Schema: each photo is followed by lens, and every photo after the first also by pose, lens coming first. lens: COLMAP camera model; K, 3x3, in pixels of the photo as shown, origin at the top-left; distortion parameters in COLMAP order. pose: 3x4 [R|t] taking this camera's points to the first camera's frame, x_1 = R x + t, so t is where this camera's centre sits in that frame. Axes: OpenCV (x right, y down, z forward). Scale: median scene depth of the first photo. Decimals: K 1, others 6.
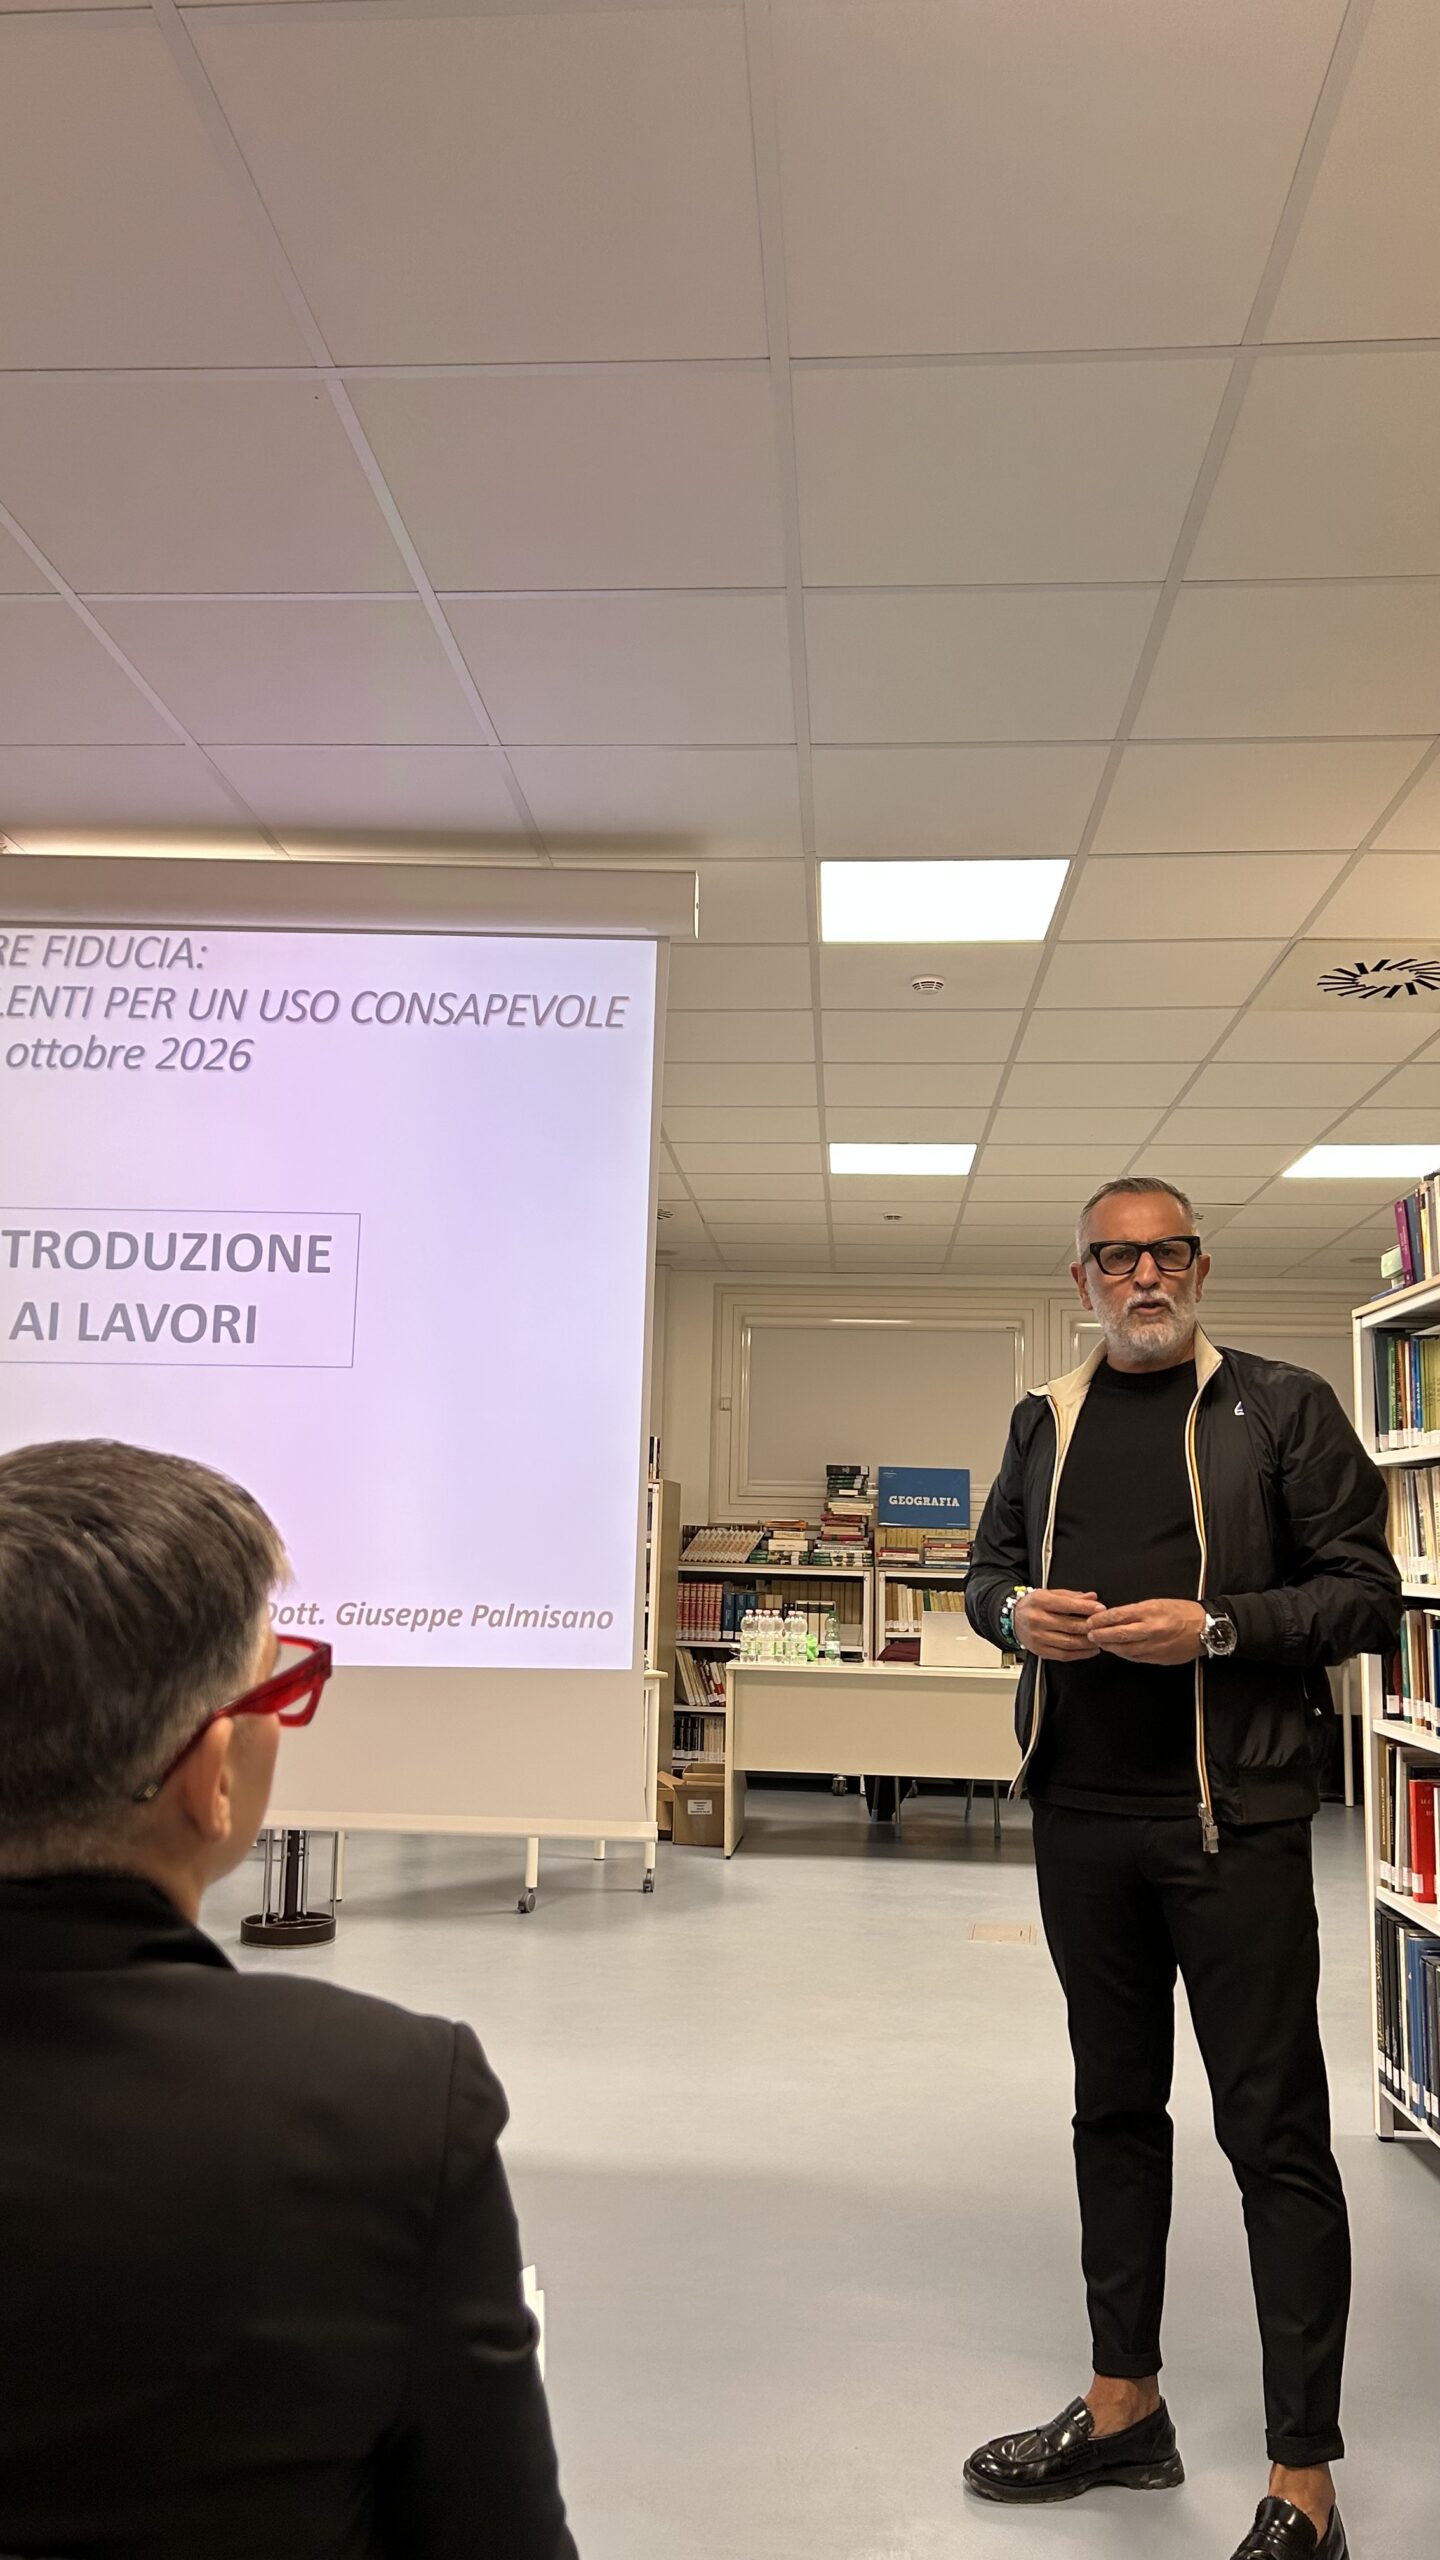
lens RADIAL K [[1889.0, 0, 685.2], [0, 1889.0, 1266.0], [0, 0, 1]] dist [0.066363, -0.001331]
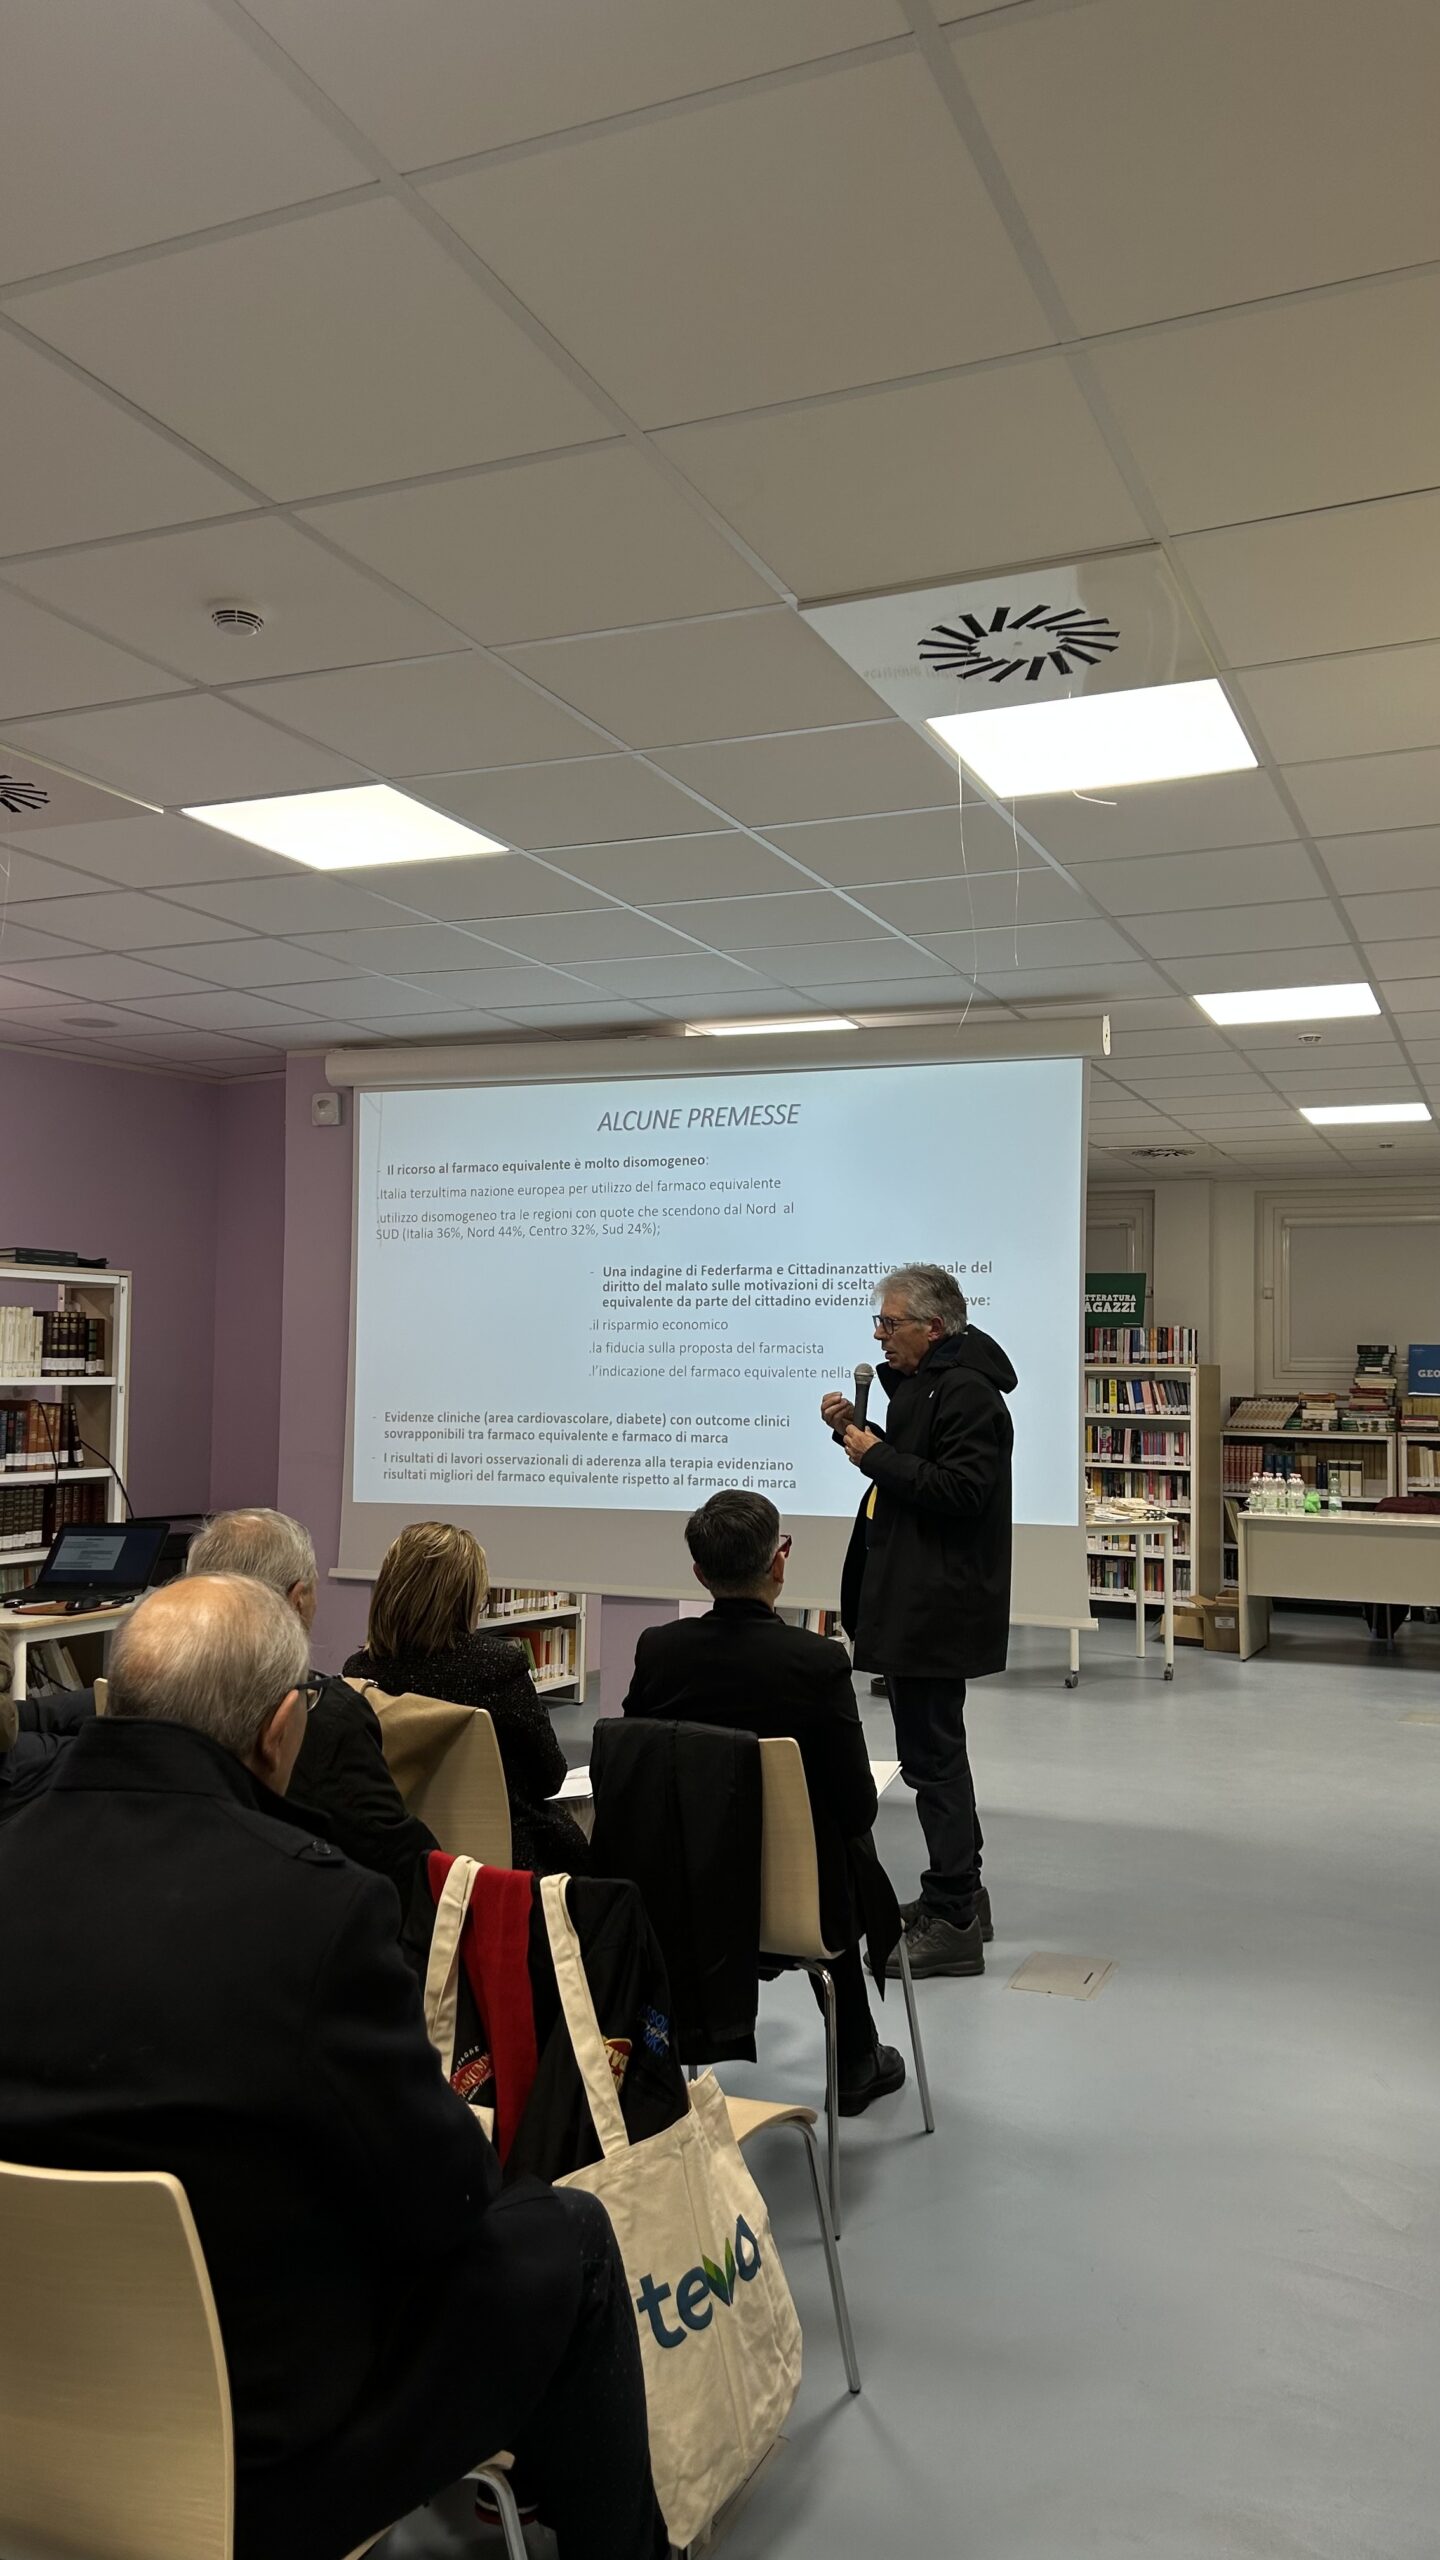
lens RADIAL K [[1912.8, 0, 706.5], [0, 1912.8, 1279.3], [0, 0, 1]] dist [0.108255, -0.192698]
pose [[0.945870, -0.030131, -0.323145, 0.091792], [0.060473, 0.994606, 0.084270, -0.067072], [0.318863, -0.099250, 0.942590, -0.277084]]
